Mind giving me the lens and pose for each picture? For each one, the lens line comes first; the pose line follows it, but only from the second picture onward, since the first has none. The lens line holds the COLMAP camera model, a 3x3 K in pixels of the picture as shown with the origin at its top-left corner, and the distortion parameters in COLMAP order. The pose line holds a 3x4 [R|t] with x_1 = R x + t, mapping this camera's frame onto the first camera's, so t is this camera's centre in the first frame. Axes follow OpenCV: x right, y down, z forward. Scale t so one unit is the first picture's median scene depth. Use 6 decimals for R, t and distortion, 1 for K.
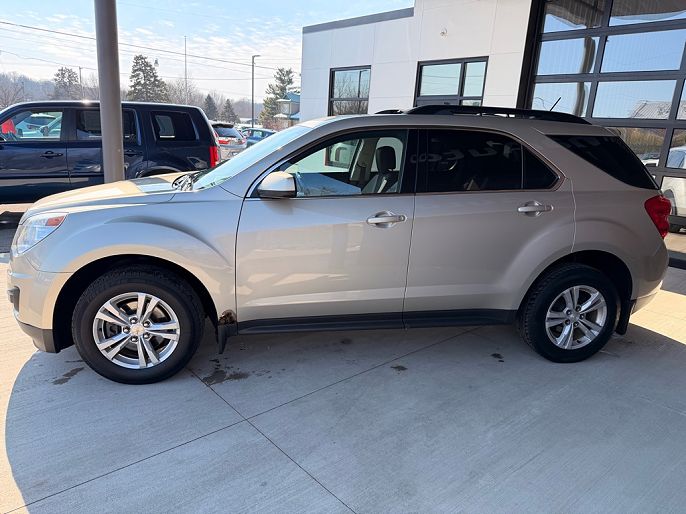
lens RADIAL K [[495.2, 0, 344.6], [0, 495.2, 261.8], [0, 0, 1]] dist [0.011036, -0.019220]
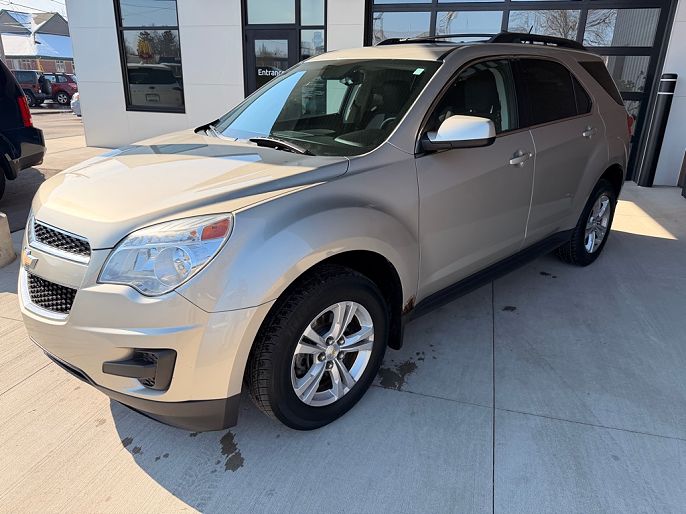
lens RADIAL K [[495.2, 0, 342.0], [0, 495.2, 256.7], [0, 0, 1]] dist [0.011036, -0.019220]
pose [[0.838892, -0.224001, 0.496068, -0.740863], [0.167153, 0.973373, 0.156860, -0.114165], [-0.517996, -0.048670, 0.853997, 0.375829]]
